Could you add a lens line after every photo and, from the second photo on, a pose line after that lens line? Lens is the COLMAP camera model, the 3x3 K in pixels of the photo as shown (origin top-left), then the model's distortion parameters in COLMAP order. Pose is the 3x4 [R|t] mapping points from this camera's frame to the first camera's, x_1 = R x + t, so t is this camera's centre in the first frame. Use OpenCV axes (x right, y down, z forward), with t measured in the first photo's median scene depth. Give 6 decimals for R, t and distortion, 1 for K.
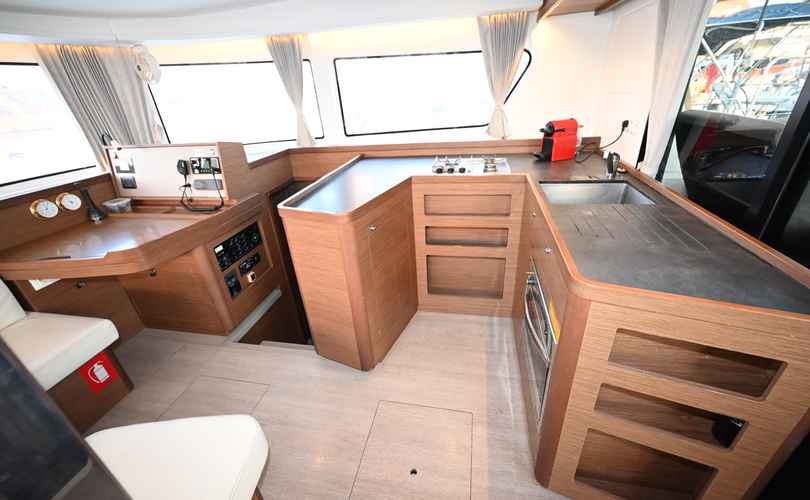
lens RADIAL K [[321.6, 0, 402.5], [0, 321.6, 248.1], [0, 0, 1]] dist [-0.000196, -0.000184]
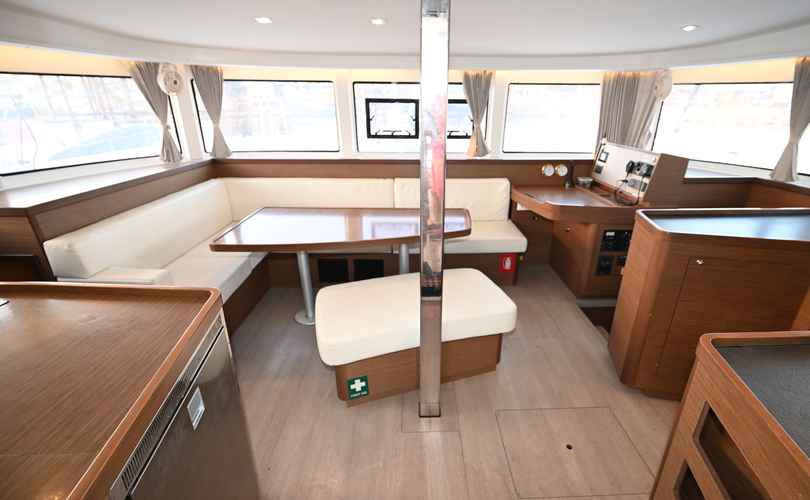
lens RADIAL K [[361.1, 0, 414.0], [0, 361.1, 246.6], [0, 0, 1]] dist [-0.015579, -0.000264]
pose [[0.203903, 0.416164, -0.886133, 0.508799], [-0.444134, 0.845966, 0.295103, -0.027936], [0.872450, 0.333389, 0.357328, -0.124325]]
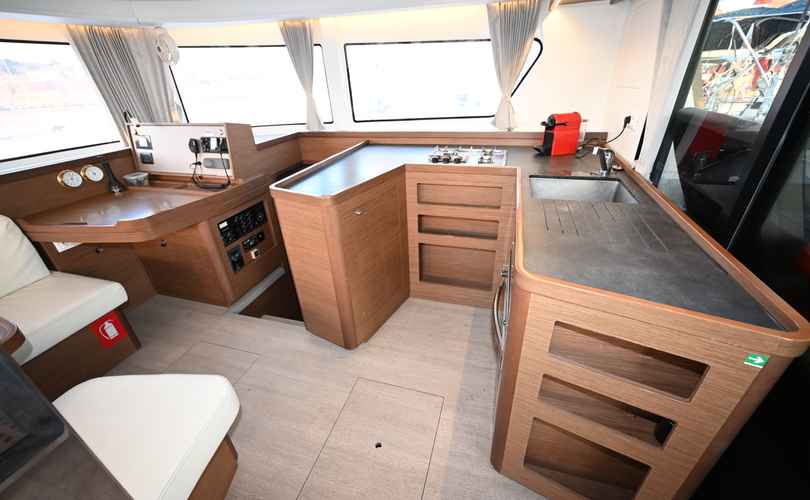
lens RADIAL K [[321.6, 0, 403.8], [0, 321.6, 247.7], [0, 0, 1]] dist [-0.000196, -0.000184]
pose [[0.995776, 0.063627, -0.066201, 0.096699], [-0.061400, 0.997494, 0.035143, 0.003872], [0.068272, -0.030929, 0.997187, -0.018983]]
